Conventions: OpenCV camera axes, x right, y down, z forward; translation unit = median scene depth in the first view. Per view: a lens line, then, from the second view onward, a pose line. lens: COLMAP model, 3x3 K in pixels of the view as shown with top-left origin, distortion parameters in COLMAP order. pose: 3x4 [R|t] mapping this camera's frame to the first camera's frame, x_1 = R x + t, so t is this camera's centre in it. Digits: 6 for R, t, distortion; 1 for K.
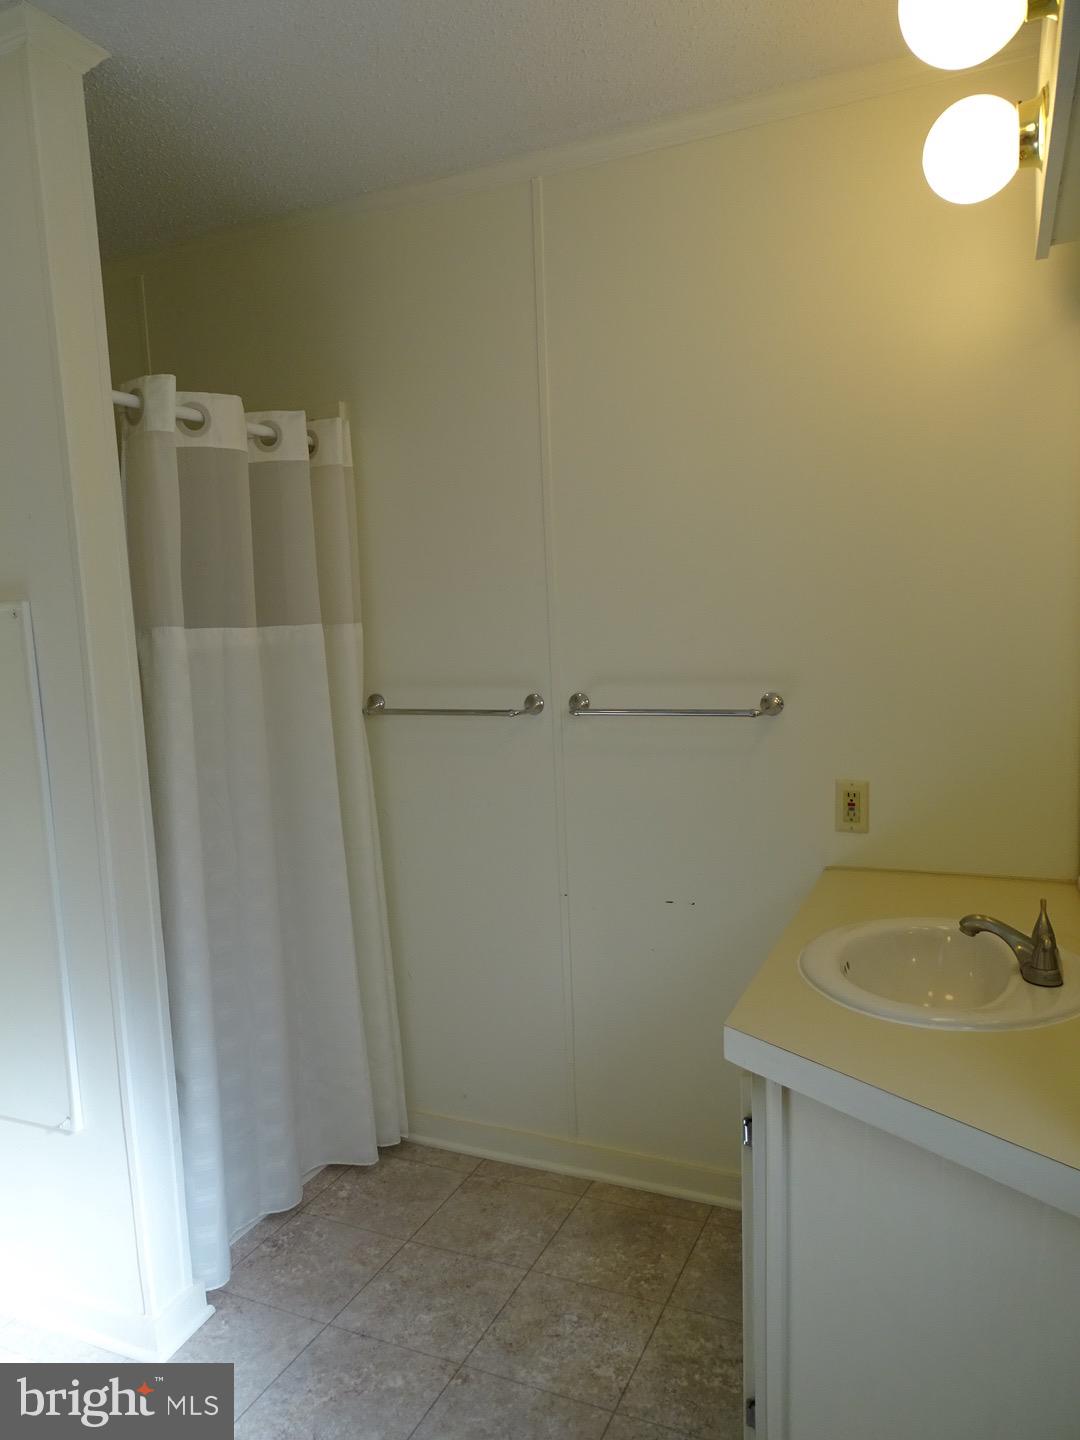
lens RADIAL K [[1009.4, 0, 540.6], [0, 1009.4, 727.6], [0, 0, 1]] dist [-0.006427, -0.010153]
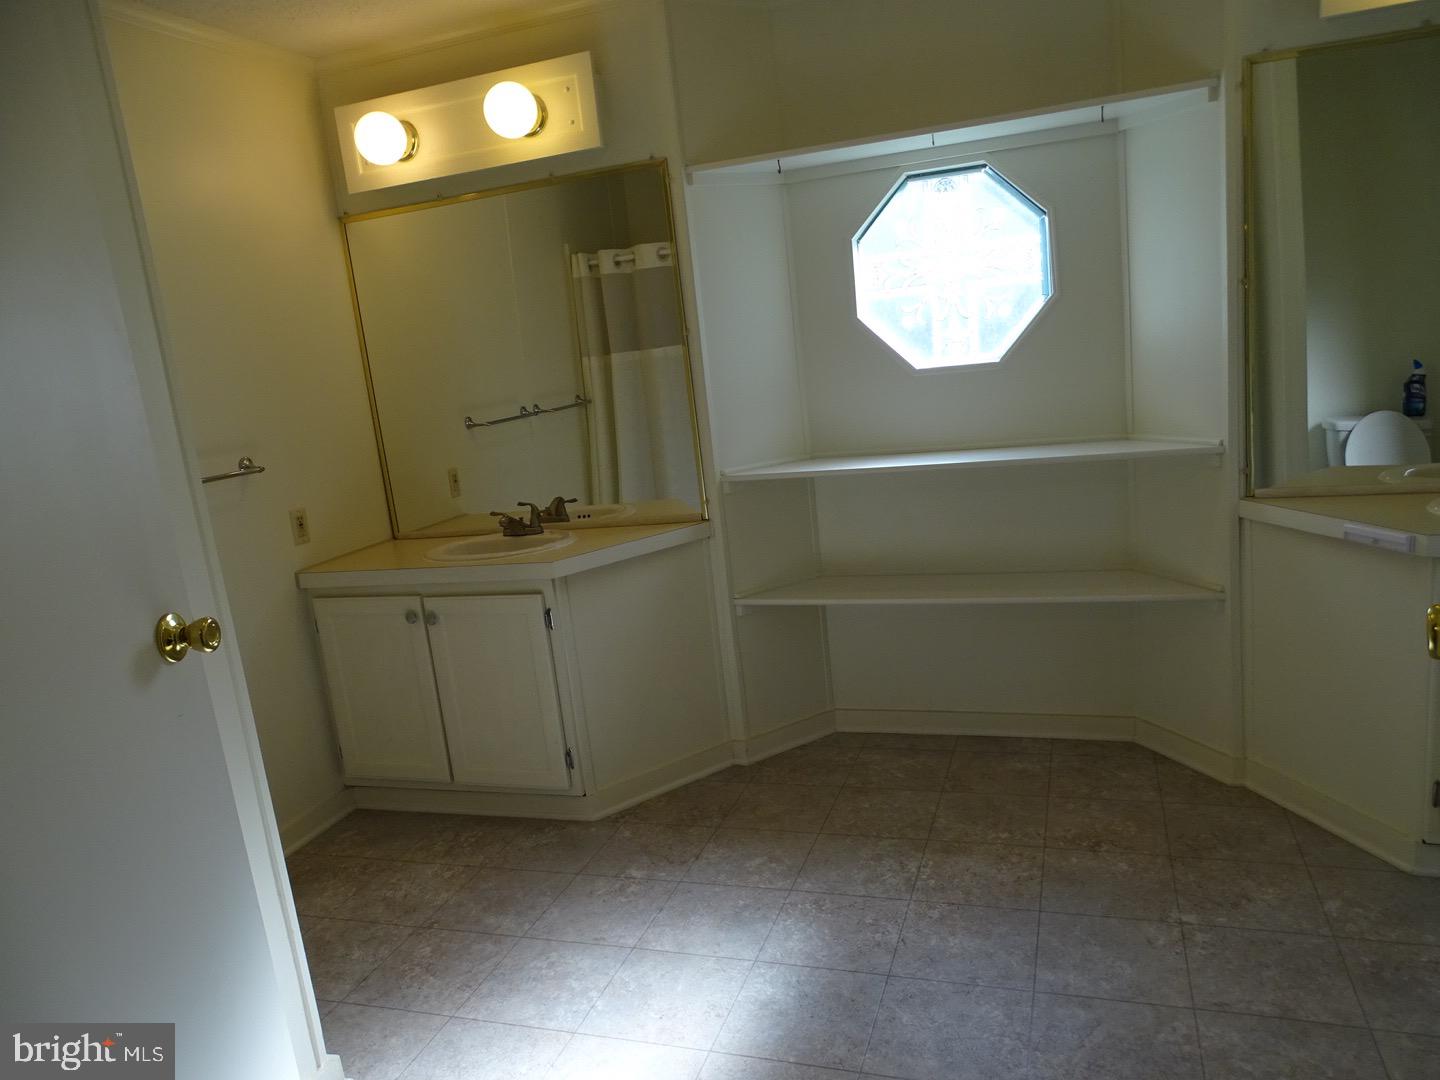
lens RADIAL K [[1009.4, 0, 716.6], [0, 1009.4, 536.9], [0, 0, 1]] dist [-0.006427, -0.010153]
pose [[-0.076325, -0.141625, 0.986974, -1.221619], [0.214723, 0.964301, 0.154976, -0.004929], [-0.973688, 0.223755, -0.043190, 0.478031]]
